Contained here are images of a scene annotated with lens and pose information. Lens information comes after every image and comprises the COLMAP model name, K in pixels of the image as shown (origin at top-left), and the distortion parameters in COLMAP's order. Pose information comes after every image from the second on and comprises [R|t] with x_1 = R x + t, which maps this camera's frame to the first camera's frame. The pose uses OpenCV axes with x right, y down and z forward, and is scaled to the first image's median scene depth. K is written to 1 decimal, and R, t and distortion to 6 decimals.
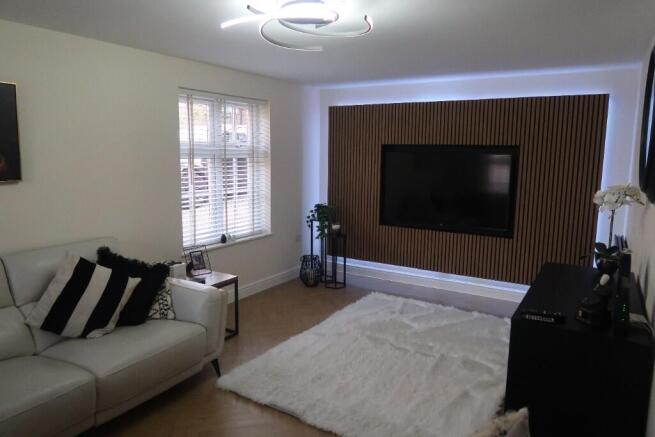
lens RADIAL K [[451.0, 0, 324.3], [0, 451.0, 212.9], [0, 0, 1]] dist [-0.025296, 0.004475]
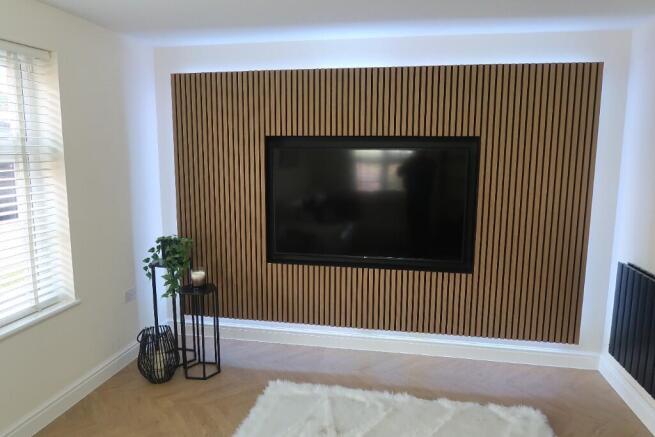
lens RADIAL K [[451.0, 0, 324.3], [0, 451.0, 212.9], [0, 0, 1]] dist [-0.025296, 0.004475]
pose [[0.932123, -0.058886, 0.357321, -0.026592], [0.056576, 0.998255, 0.016926, -0.052855], [-0.357694, 0.004439, 0.933828, 0.397959]]
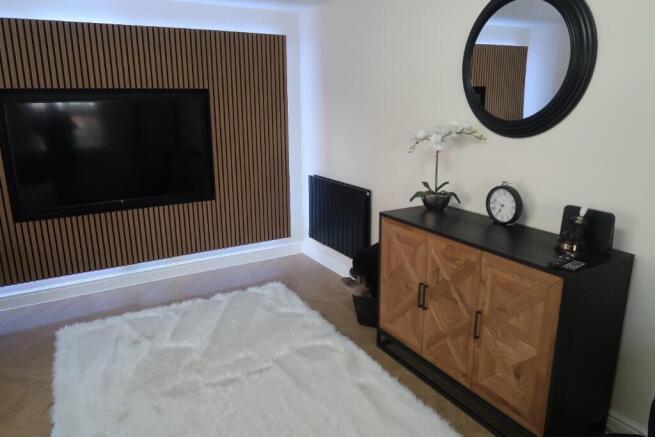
lens RADIAL K [[451.0, 0, 324.3], [0, 451.0, 212.9], [0, 0, 1]] dist [-0.025296, 0.004475]
pose [[0.464017, -0.230915, 0.855200, -0.207664], [0.133966, 0.972615, 0.189931, -0.048571], [-0.875638, 0.026437, 0.482245, 0.359557]]
